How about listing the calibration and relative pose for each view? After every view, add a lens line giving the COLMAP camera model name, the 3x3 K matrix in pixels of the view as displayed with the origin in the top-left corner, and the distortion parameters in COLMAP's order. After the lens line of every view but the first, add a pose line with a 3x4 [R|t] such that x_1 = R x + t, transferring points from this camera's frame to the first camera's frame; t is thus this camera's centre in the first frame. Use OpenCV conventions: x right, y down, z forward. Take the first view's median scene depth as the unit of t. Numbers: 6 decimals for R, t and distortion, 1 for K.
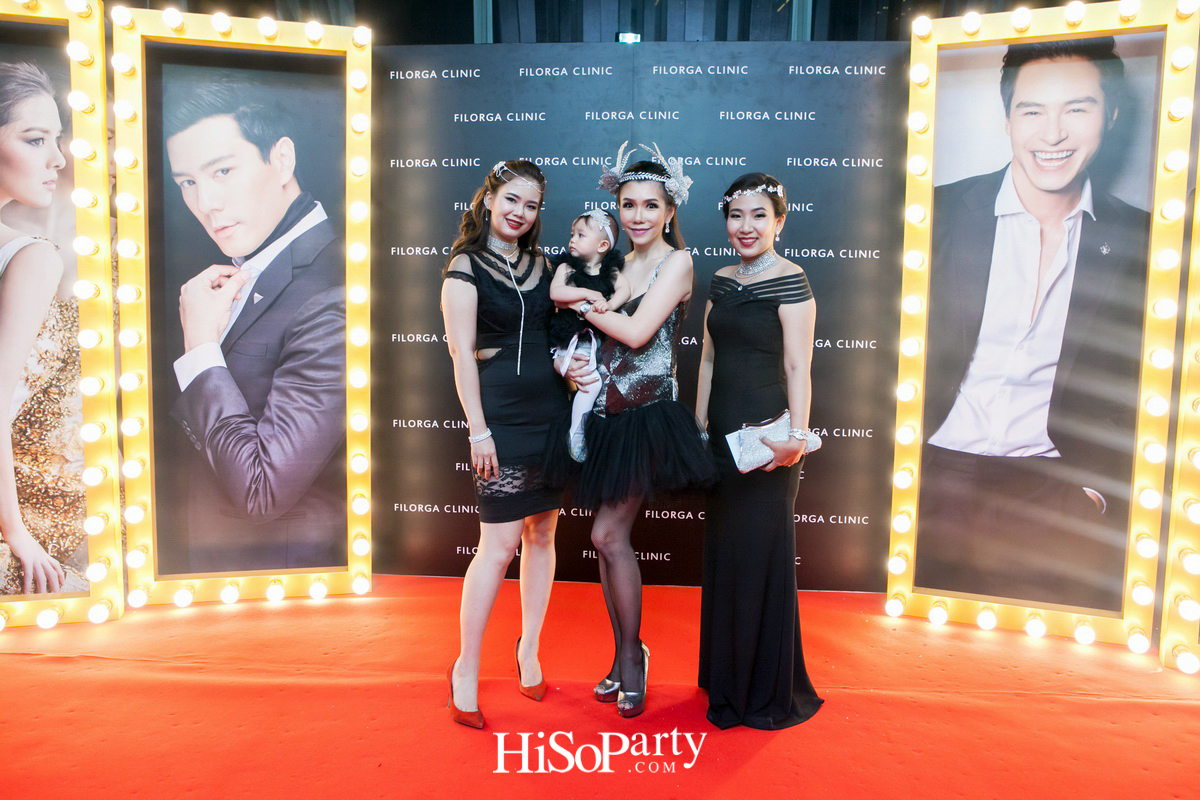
lens RADIAL K [[953.7, 0, 593.6], [0, 953.7, 383.0], [0, 0, 1]] dist [-0.036046, 0.019480]
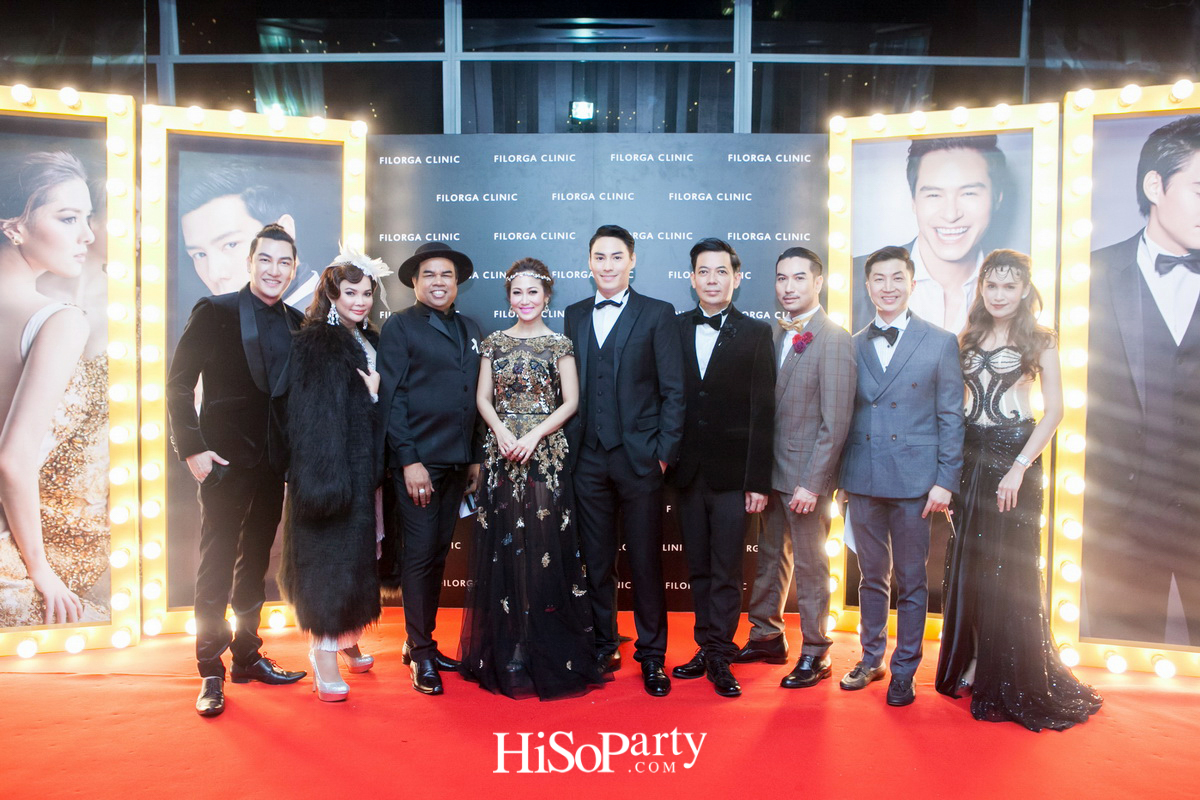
lens RADIAL K [[953.7, 0, 592.9], [0, 953.7, 386.2], [0, 0, 1]] dist [-0.036046, 0.019480]
pose [[0.998917, -0.007801, 0.045877, -0.014620], [0.010610, 0.998062, -0.061308, 0.018153], [-0.045309, 0.061729, 0.997064, -0.134810]]
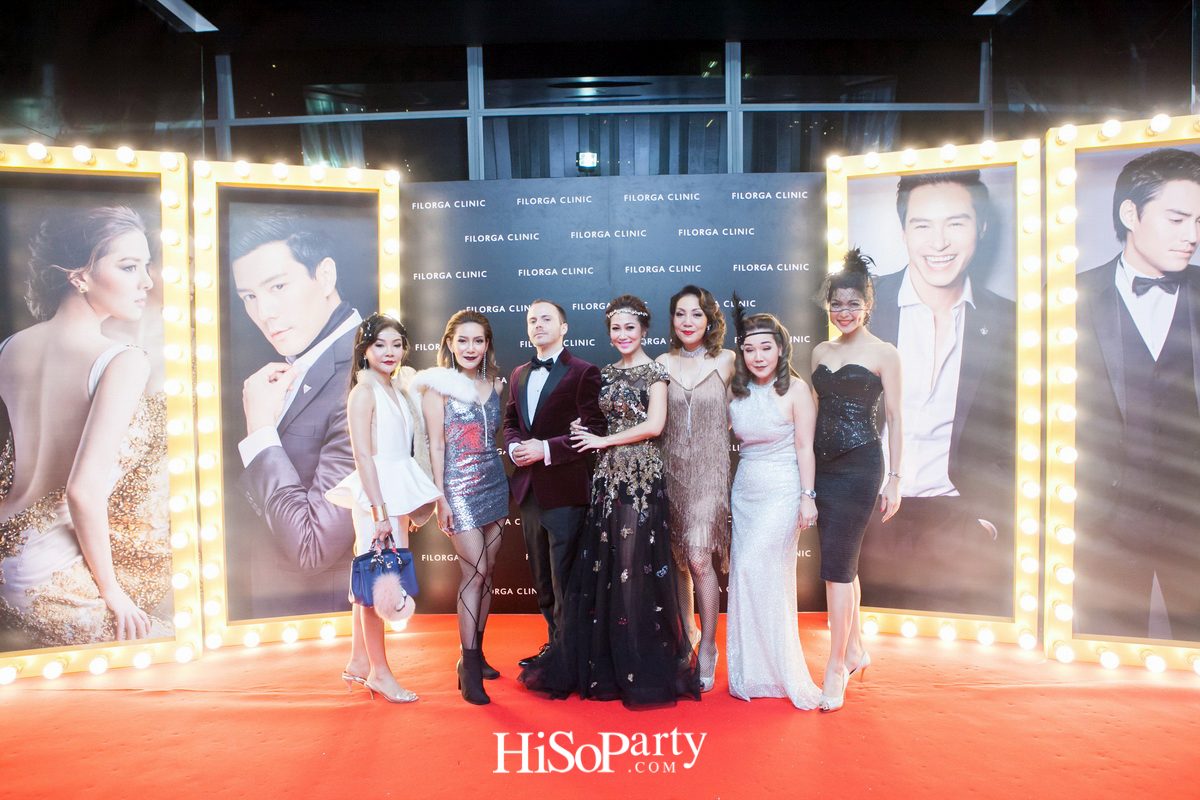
lens RADIAL K [[821.0, 0, 599.0], [0, 821.0, 394.8], [0, 0, 1]] dist [-0.060025, 0.023116]
pose [[0.998618, -0.030793, 0.042580, -0.025018], [0.033425, 0.997481, -0.062563, -0.004032], [-0.040546, 0.063900, 0.997132, -0.059878]]
